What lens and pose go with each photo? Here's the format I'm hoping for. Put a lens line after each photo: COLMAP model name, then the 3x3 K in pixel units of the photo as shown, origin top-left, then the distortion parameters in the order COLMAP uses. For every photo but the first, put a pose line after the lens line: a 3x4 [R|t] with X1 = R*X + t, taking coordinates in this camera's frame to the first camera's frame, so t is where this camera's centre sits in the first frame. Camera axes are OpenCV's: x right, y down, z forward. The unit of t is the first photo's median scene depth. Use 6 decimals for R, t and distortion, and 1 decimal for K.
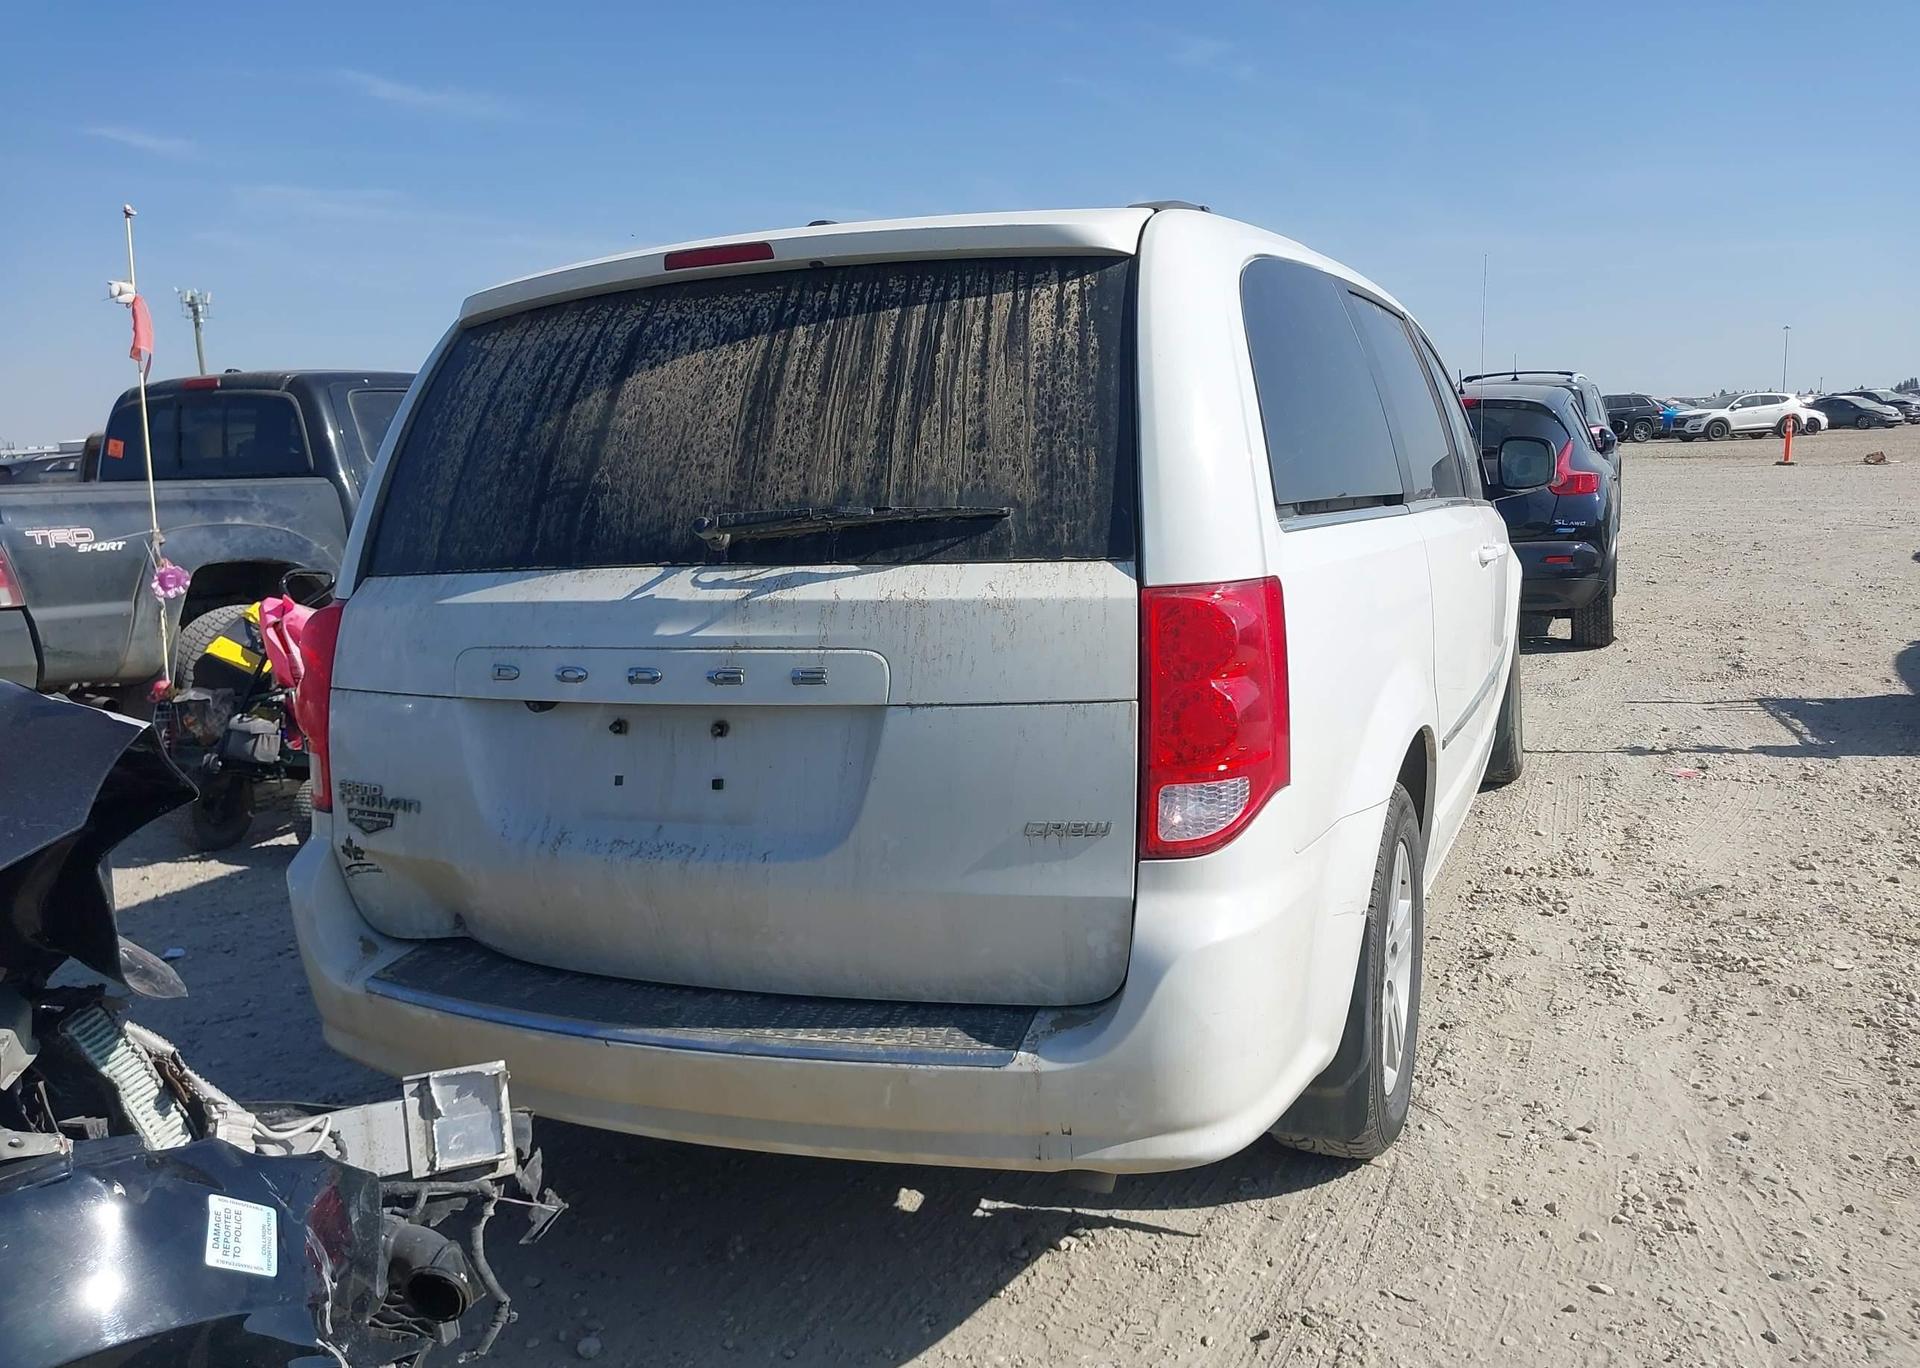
lens RADIAL K [[1497.4, 0, 931.5], [0, 1497.4, 692.8], [0, 0, 1]] dist [0.126596, -0.200932]
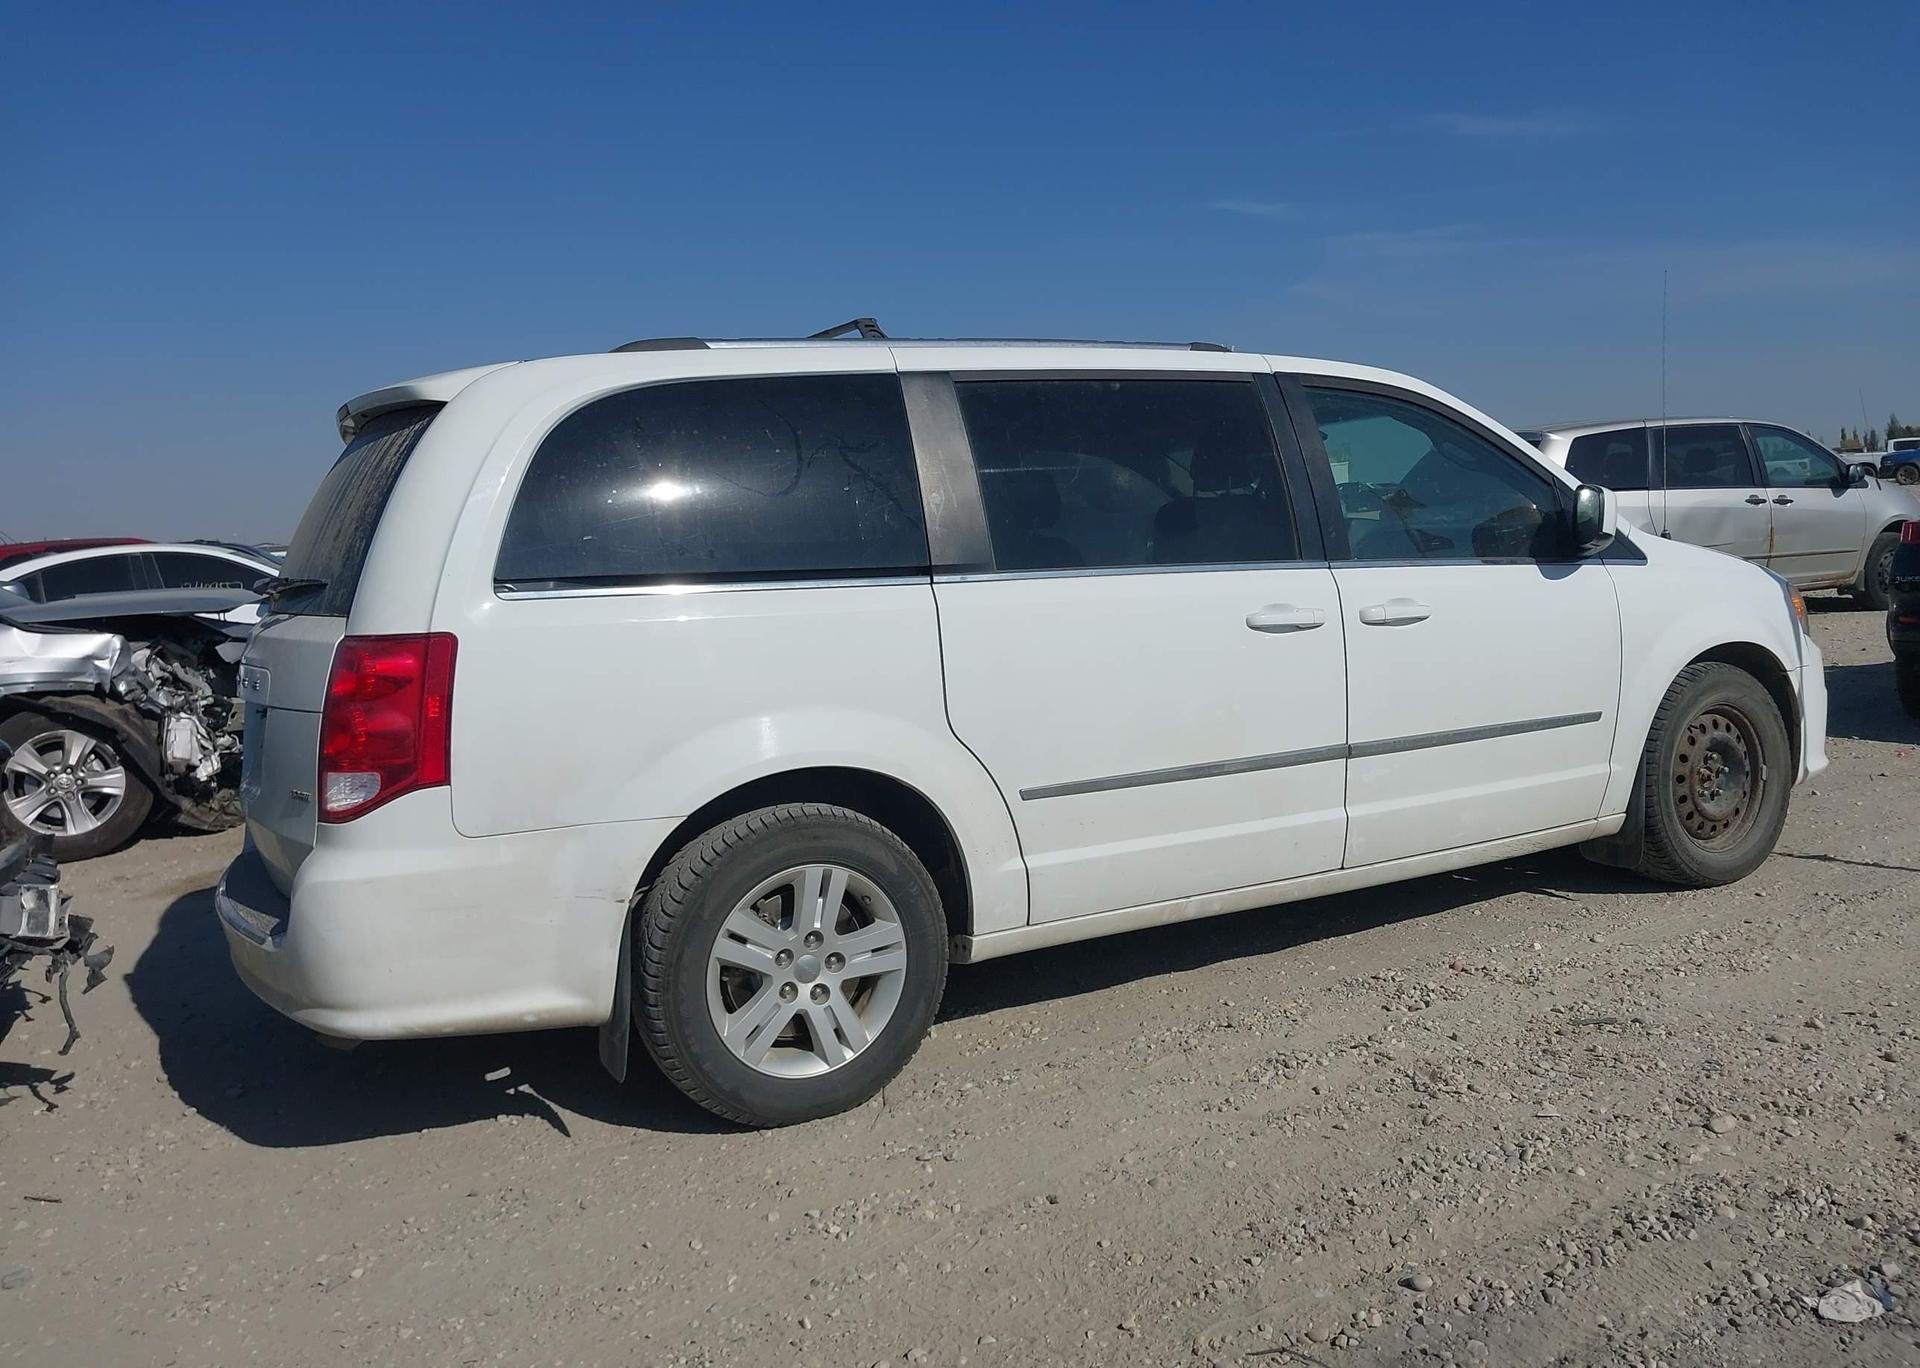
lens RADIAL K [[1507.1, 0, 942.6], [0, 1507.1, 643.8], [0, 0, 1]] dist [0.064411, -0.135634]
pose [[0.786048, 0.045189, -0.616511, 1.403900], [-0.074310, 0.997000, -0.021667, -0.067500], [0.613682, 0.062844, 0.787048, 0.174260]]
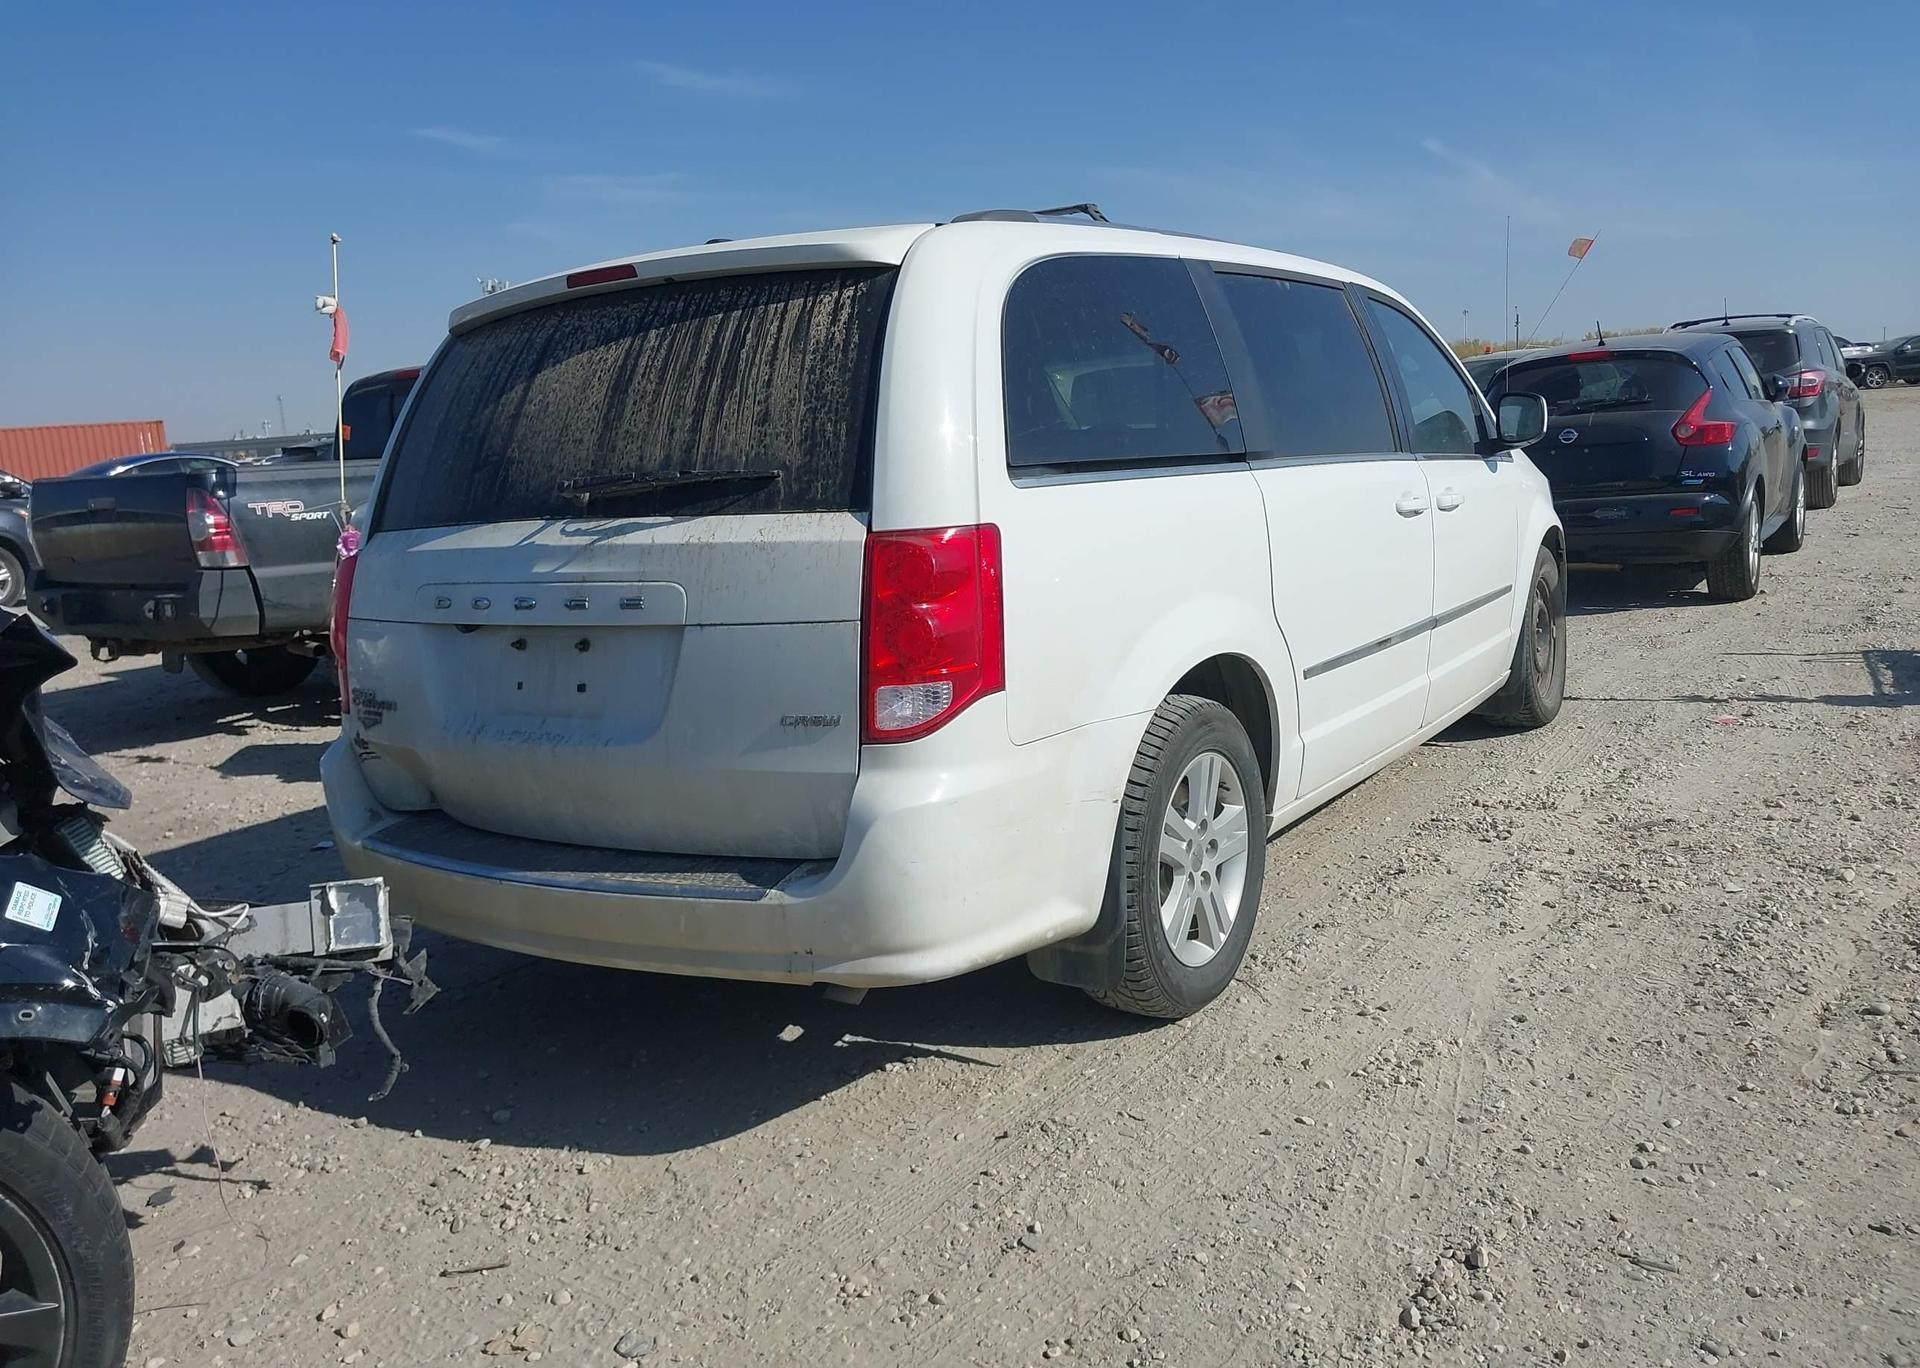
lens RADIAL K [[1497.4, 0, 931.5], [0, 1497.4, 692.8], [0, 0, 1]] dist [0.126596, -0.200932]
pose [[0.983873, 0.008565, -0.178662, 0.391903], [-0.004574, 0.999731, 0.022741, 0.034756], [0.178808, -0.021557, 0.983648, -0.229860]]
